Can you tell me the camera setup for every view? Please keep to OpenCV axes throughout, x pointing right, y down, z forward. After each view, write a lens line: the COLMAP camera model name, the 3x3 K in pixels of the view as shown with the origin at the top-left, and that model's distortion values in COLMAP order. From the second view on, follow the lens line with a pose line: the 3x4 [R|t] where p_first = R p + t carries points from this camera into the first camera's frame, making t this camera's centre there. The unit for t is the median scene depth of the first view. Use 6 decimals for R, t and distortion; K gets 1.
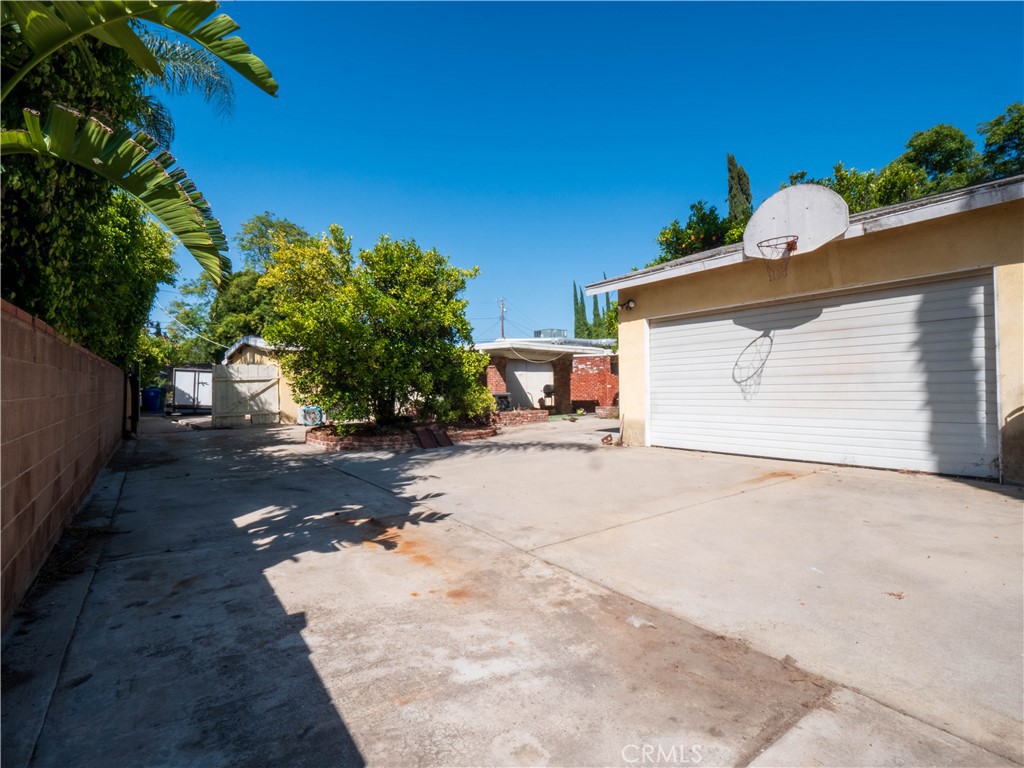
lens RADIAL K [[499.4, 0, 512.0], [0, 499.4, 384.0], [0, 0, 1]] dist [-0.002984, -0.000683]
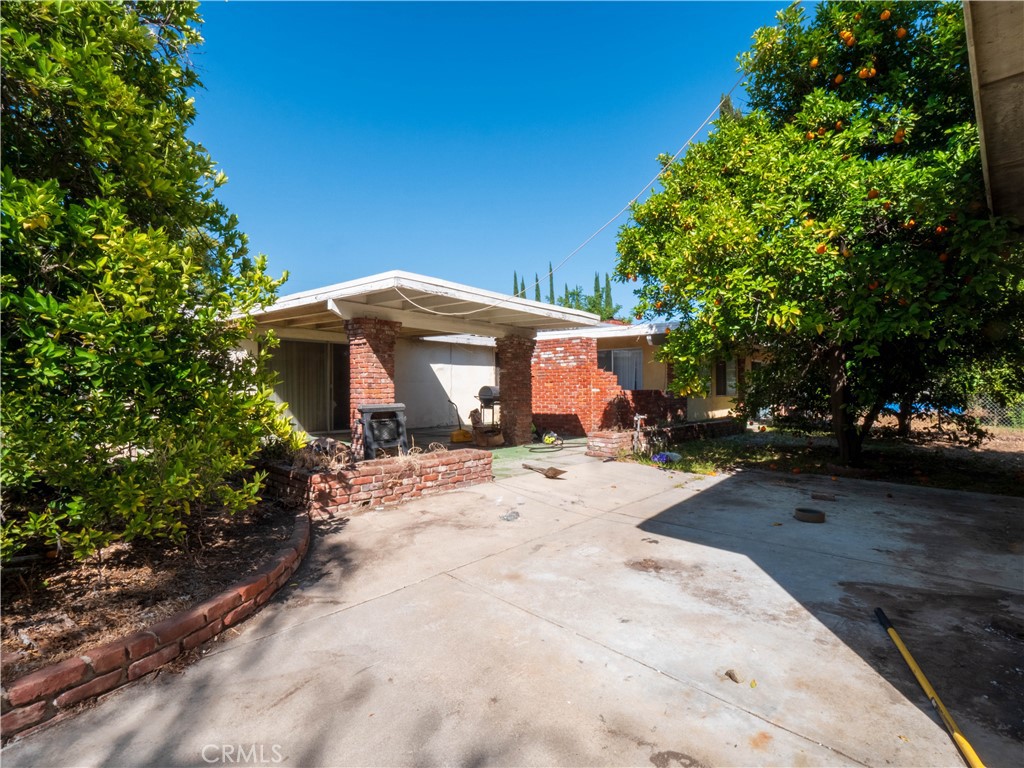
lens RADIAL K [[499.4, 0, 512.0], [0, 499.4, 384.0], [0, 0, 1]] dist [-0.002984, -0.000683]
pose [[0.991403, 0.013773, 0.130117, 0.027814], [-0.013243, 0.999900, -0.004941, 0.001414], [-0.130172, 0.003176, 0.991486, 0.468006]]
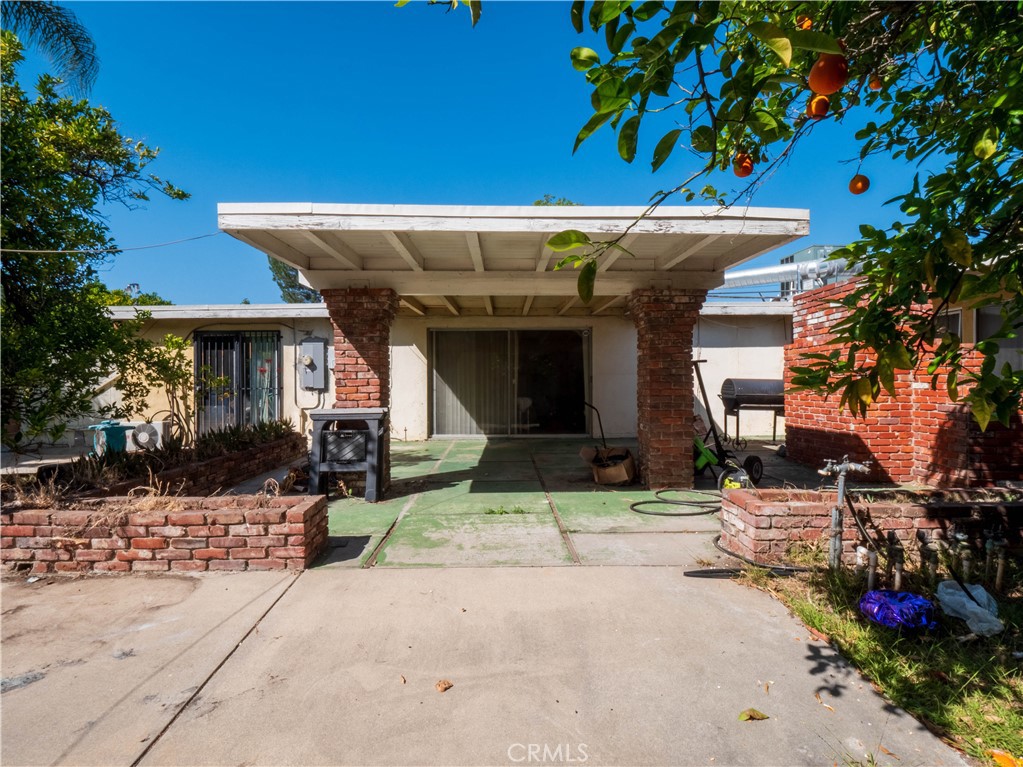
lens RADIAL K [[498.9, 0, 511.5], [0, 498.9, 383.5], [0, 0, 1]] dist [-0.002984, -0.000683]
pose [[0.766969, 0.010001, -0.641607, 0.205047], [0.000897, 0.999861, 0.016658, -0.001326], [0.641684, -0.013352, 0.766853, 0.692780]]
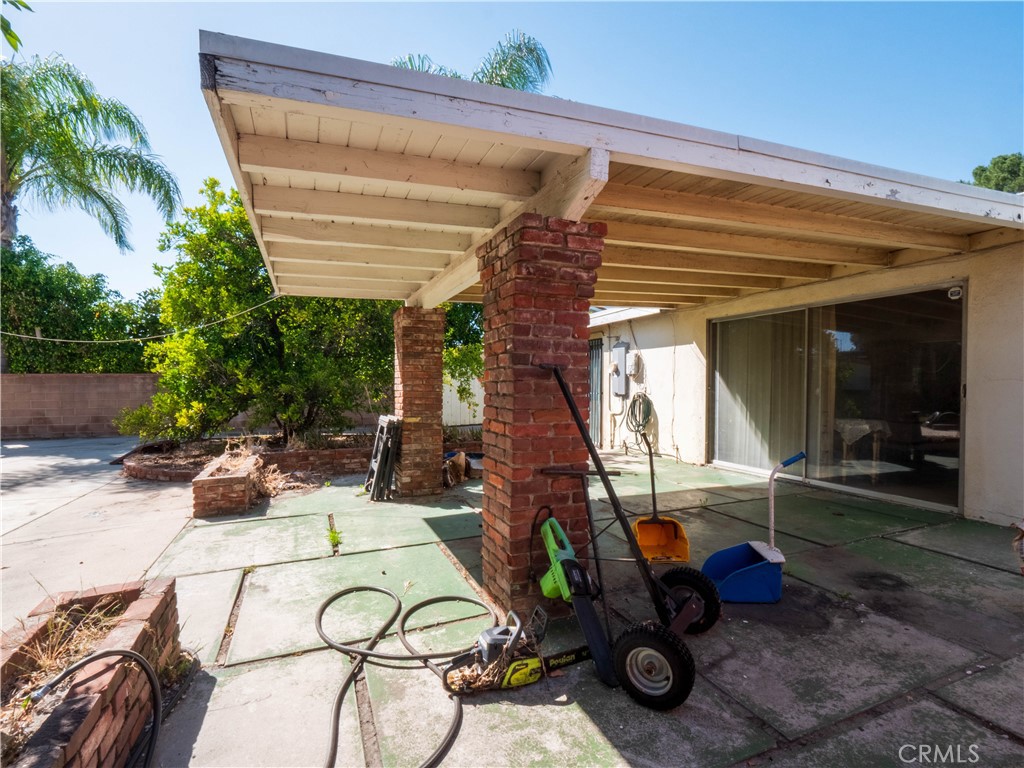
lens RADIAL K [[499.4, 0, 512.0], [0, 499.4, 384.0], [0, 0, 1]] dist [-0.002984, -0.000683]
pose [[-0.332610, 0.018090, -0.942891, 0.219390], [0.015028, 0.999791, 0.013880, -0.004144], [0.942945, -0.009553, -0.332813, 0.855903]]
